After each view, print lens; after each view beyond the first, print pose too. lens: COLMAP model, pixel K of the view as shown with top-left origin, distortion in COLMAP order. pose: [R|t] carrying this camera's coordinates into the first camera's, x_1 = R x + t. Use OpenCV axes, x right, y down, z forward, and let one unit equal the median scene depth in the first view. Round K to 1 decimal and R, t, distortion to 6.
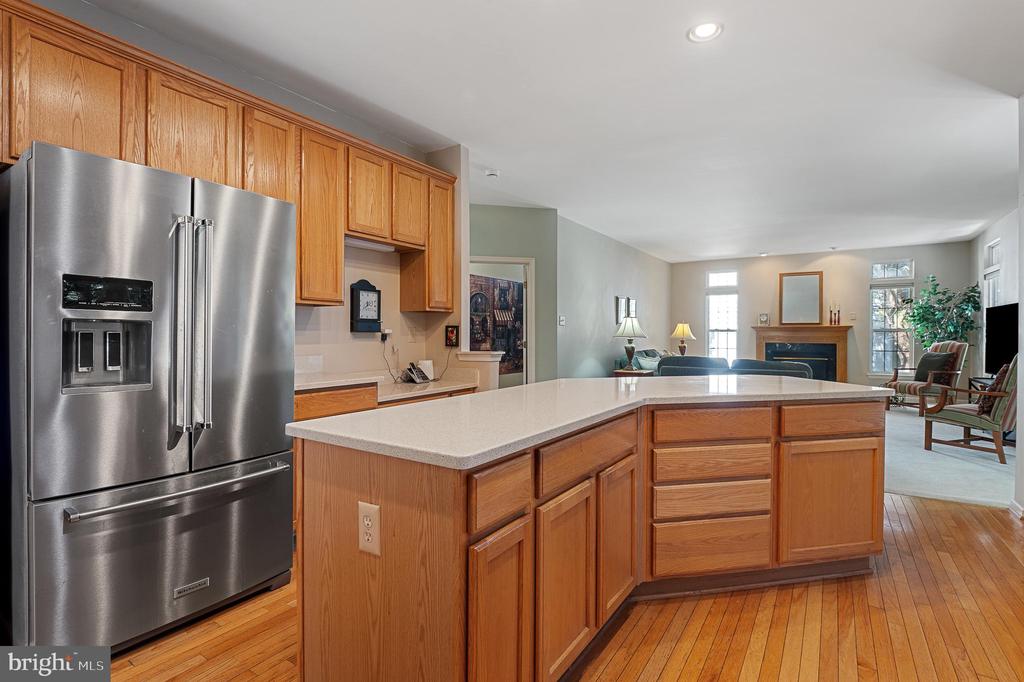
lens RADIAL K [[497.2, 0, 512.8], [0, 497.2, 339.1], [0, 0, 1]] dist [-0.006735, -0.000286]
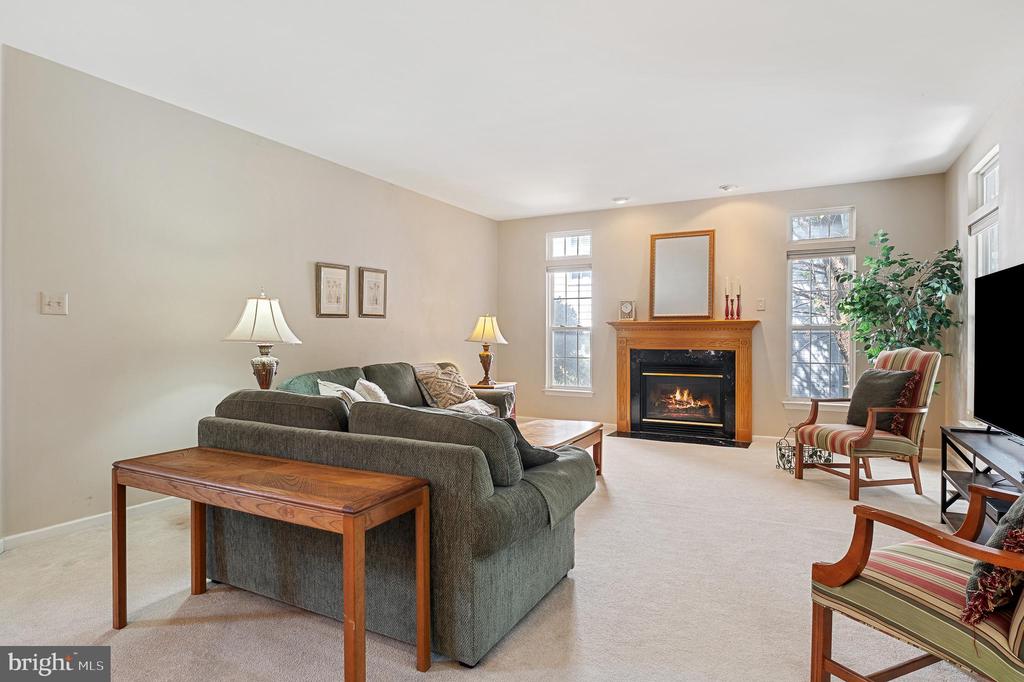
lens RADIAL K [[554.5, 0, 509.3], [0, 554.5, 338.0], [0, 0, 1]] dist [-0.008061, -0.004519]
pose [[0.997174, -0.001362, 0.075117, 0.384008], [0.001629, 0.999993, -0.003496, -0.004854], [-0.075111, 0.003608, 0.997169, 0.412675]]
